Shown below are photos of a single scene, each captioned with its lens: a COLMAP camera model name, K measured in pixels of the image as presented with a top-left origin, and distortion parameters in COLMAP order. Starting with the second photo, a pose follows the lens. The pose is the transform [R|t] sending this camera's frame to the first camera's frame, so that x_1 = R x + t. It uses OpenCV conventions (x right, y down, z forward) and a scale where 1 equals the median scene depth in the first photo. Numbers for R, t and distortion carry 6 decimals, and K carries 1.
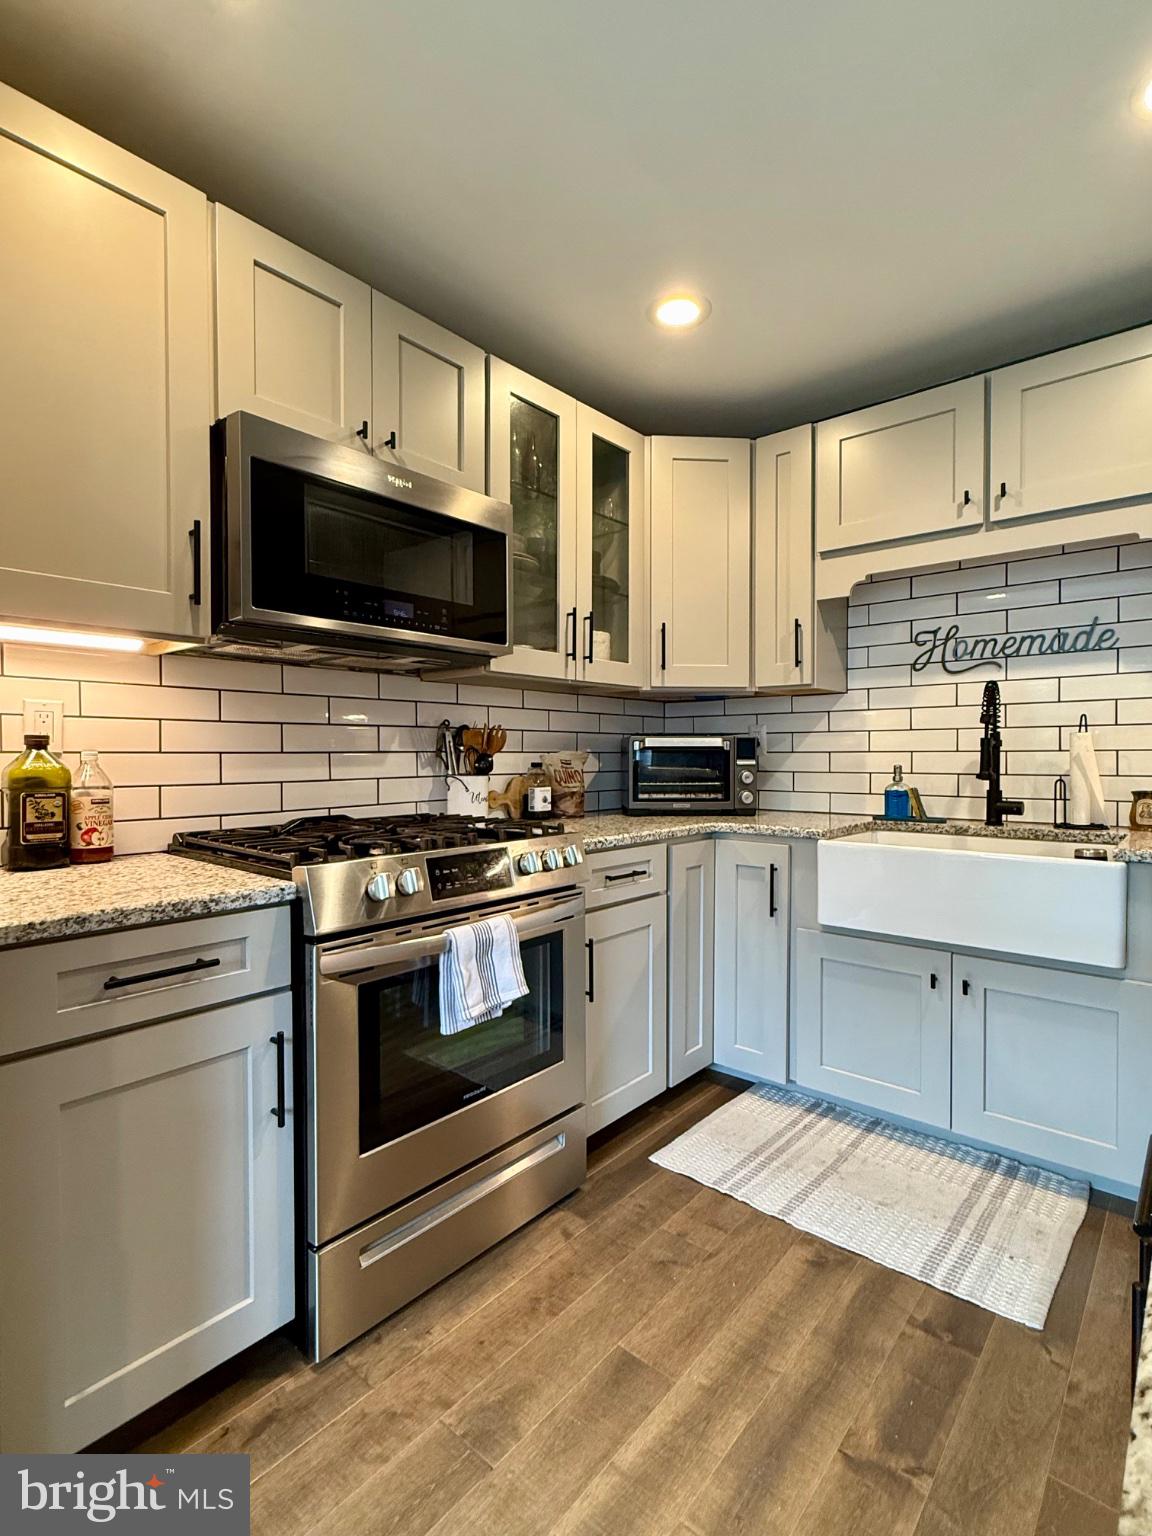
lens RADIAL K [[745.0, 0, 578.7], [0, 745.0, 765.3], [0, 0, 1]] dist [0.001075, -0.000720]
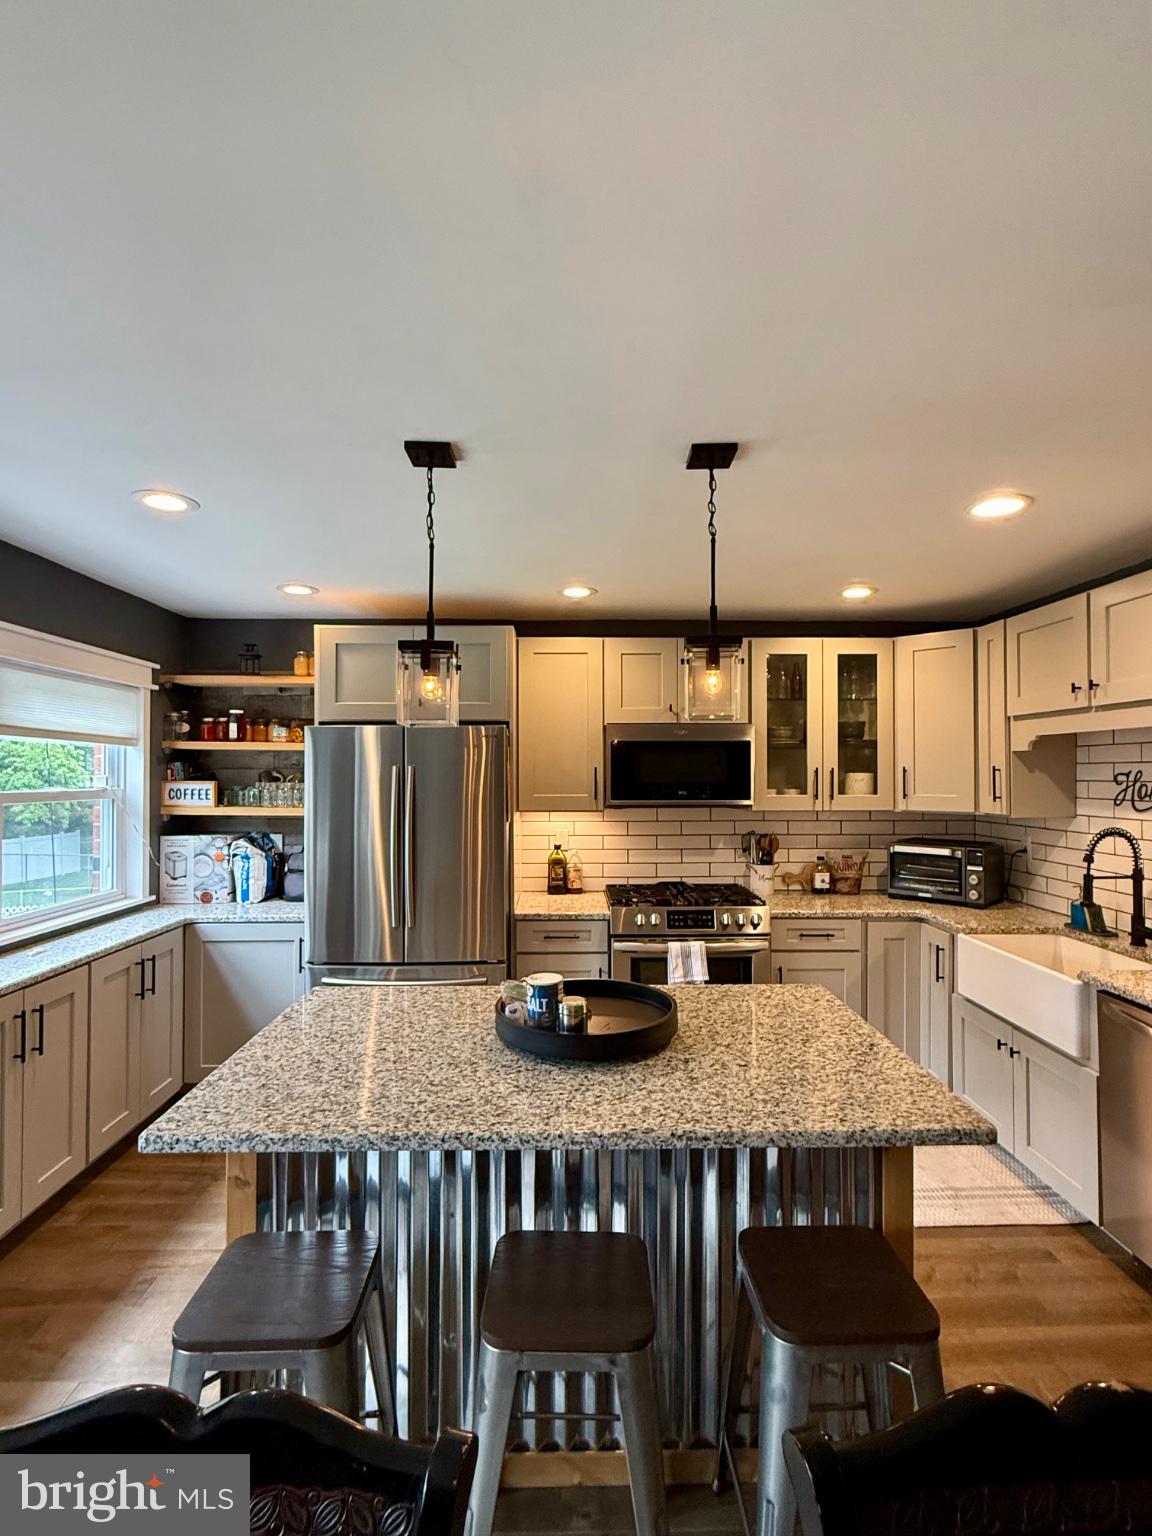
lens RADIAL K [[745.0, 0, 580.1], [0, 745.0, 765.8], [0, 0, 1]] dist [0.001075, -0.000720]
pose [[0.667811, -0.005868, -0.744308, 0.874121], [-0.011574, 0.999766, -0.018267, -0.180900], [0.744241, 0.020813, 0.667587, -0.487426]]
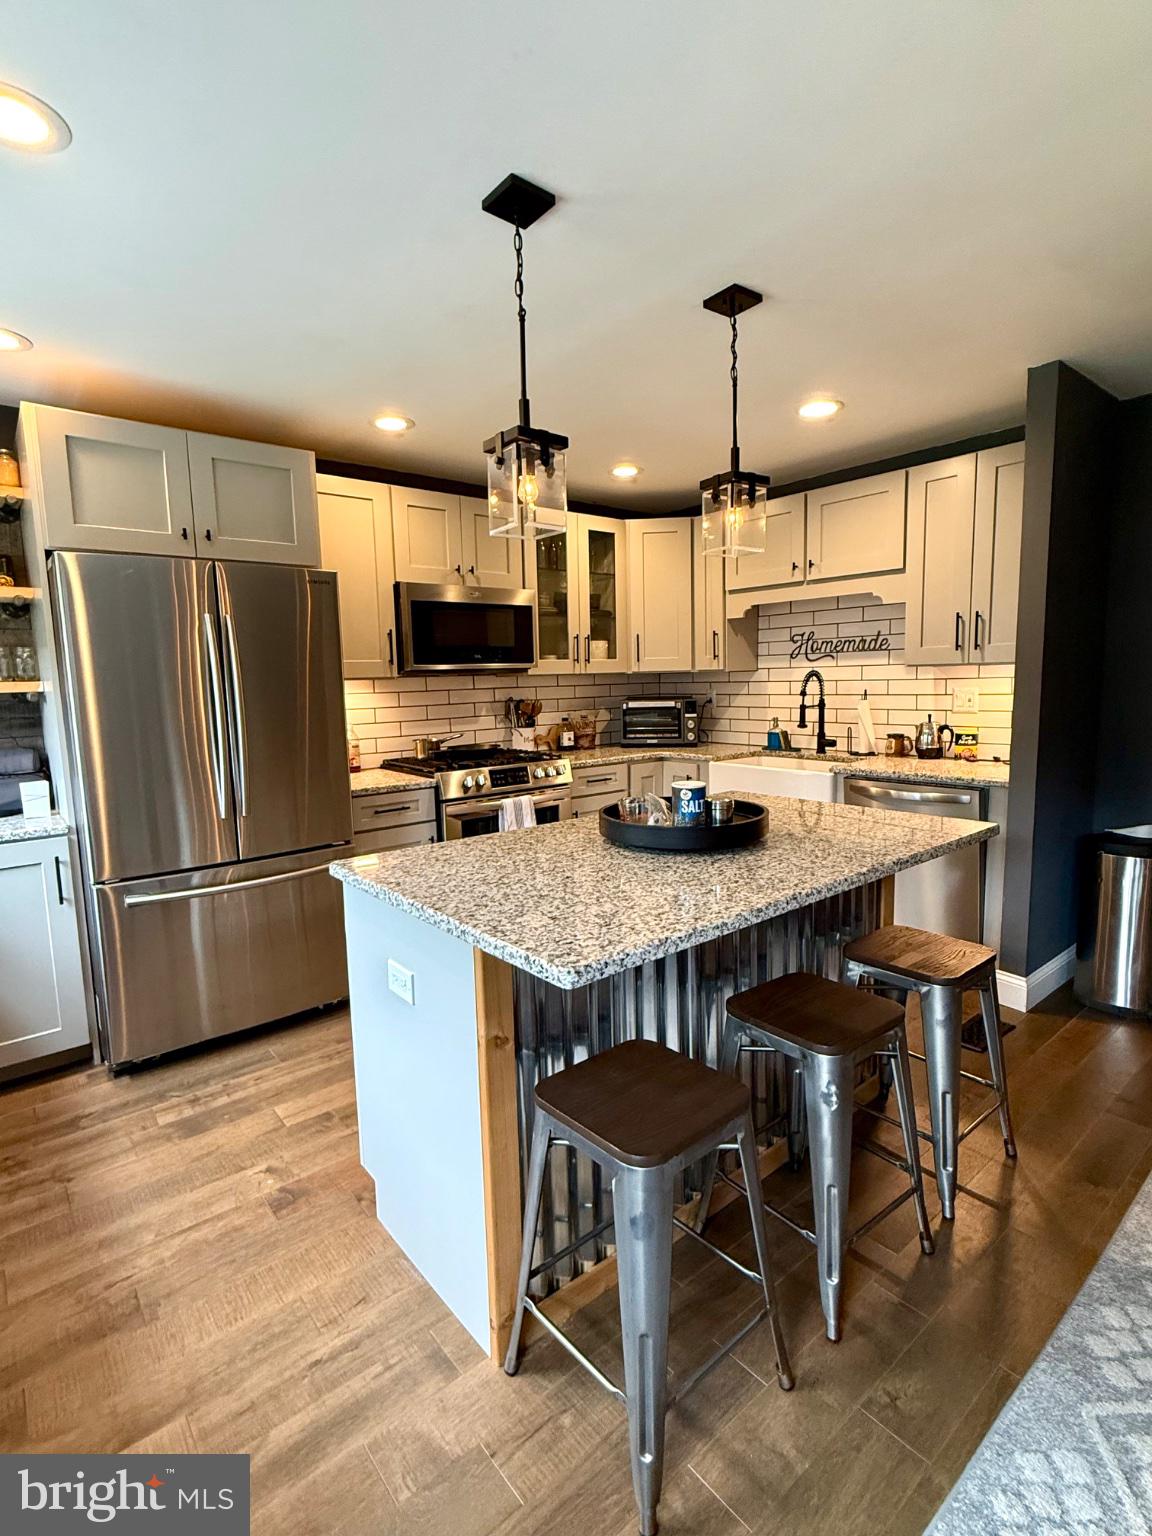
lens RADIAL K [[745.0, 0, 578.3], [0, 745.0, 767.0], [0, 0, 1]] dist [0.001075, -0.000720]
pose [[0.985210, -0.000609, -0.171352, 0.307392], [0.019252, 0.994055, 0.107161, -0.084870], [0.170268, -0.108875, 0.979365, -0.806707]]
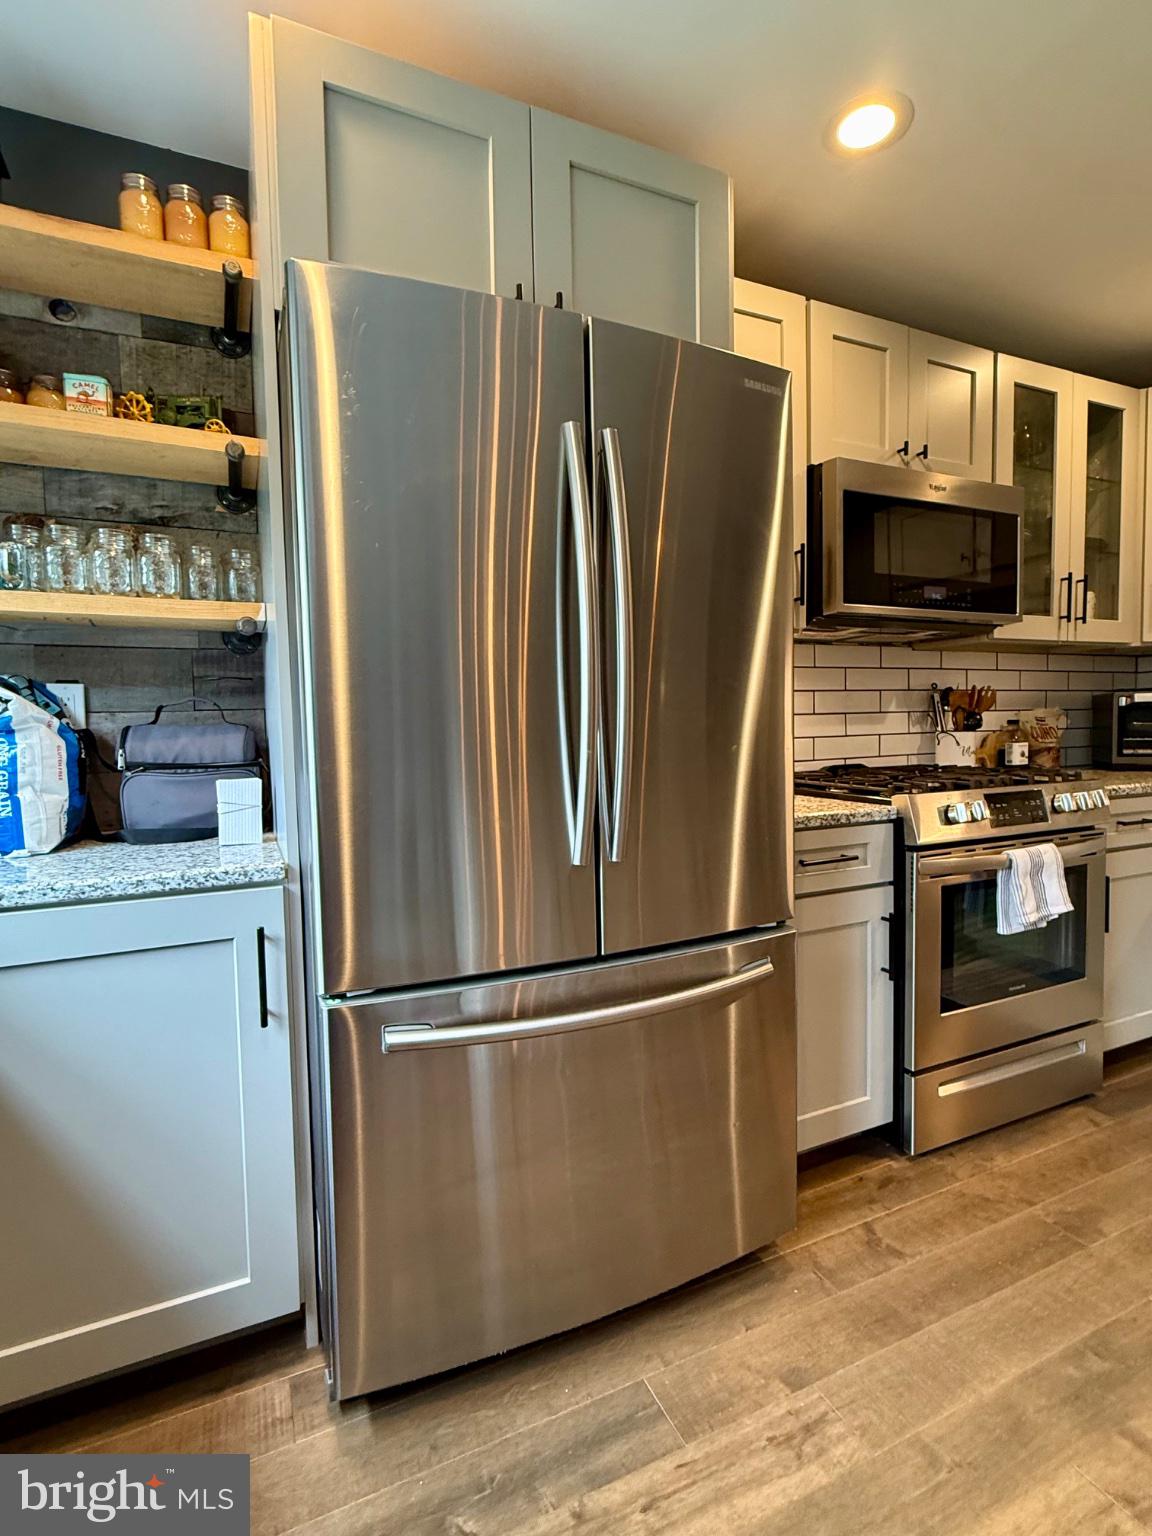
lens RADIAL K [[745.0, 0, 579.4], [0, 745.0, 765.6], [0, 0, 1]] dist [0.001075, -0.000720]
pose [[0.907220, 0.006112, -0.420612, -0.193359], [0.012510, 0.999060, 0.041502, 0.011107], [0.420471, -0.042913, 0.906291, -0.273157]]
